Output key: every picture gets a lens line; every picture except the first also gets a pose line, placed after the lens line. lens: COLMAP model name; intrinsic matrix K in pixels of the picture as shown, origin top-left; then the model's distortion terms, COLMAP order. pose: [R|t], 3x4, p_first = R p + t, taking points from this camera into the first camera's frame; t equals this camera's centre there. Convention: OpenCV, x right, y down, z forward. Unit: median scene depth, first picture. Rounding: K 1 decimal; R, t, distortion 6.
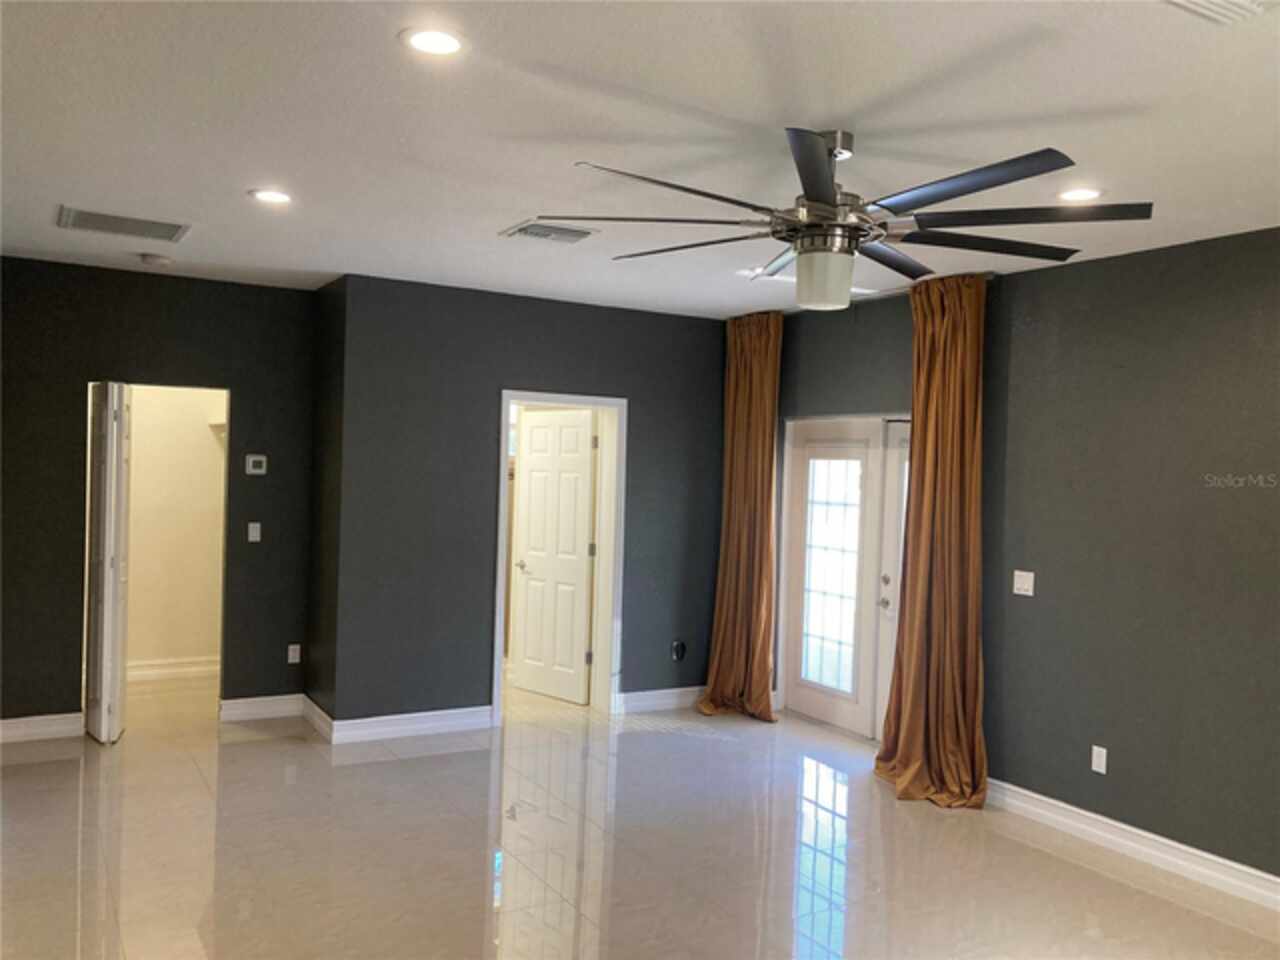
lens RADIAL K [[1059.3, 0, 640.0], [0, 1059.3, 480.0], [0, 0, 1]] dist [0.232998, -0.000288]
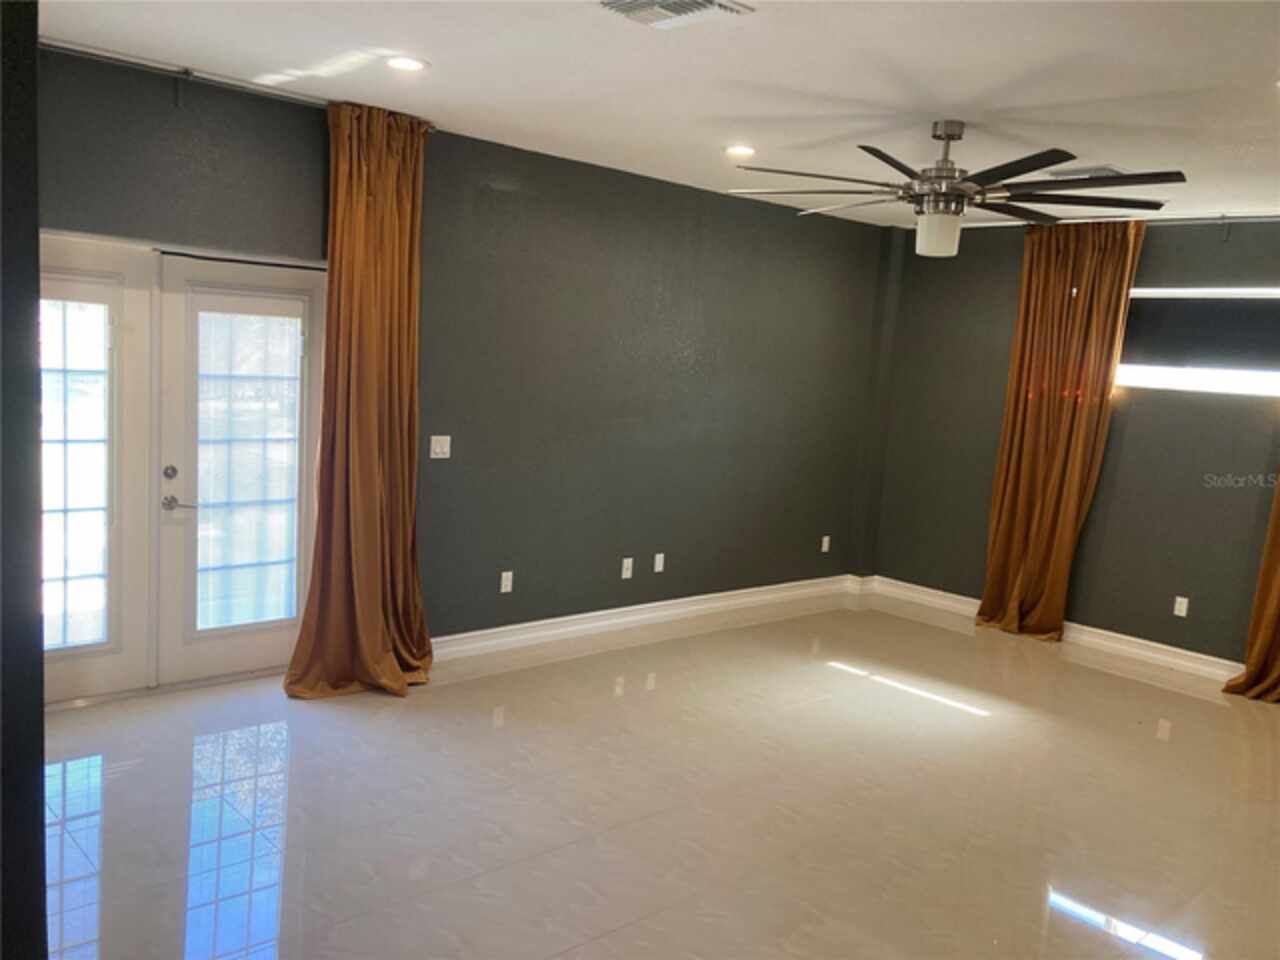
lens RADIAL K [[1036.9, 0, 640.0], [0, 1036.9, 480.0], [0, 0, 1]] dist [-0.003216, -0.002404]
pose [[-0.170941, -0.162391, 0.971807, -0.576885], [-0.052805, 0.986417, 0.155544, -0.032956], [-0.983865, -0.024727, -0.177194, 0.904516]]
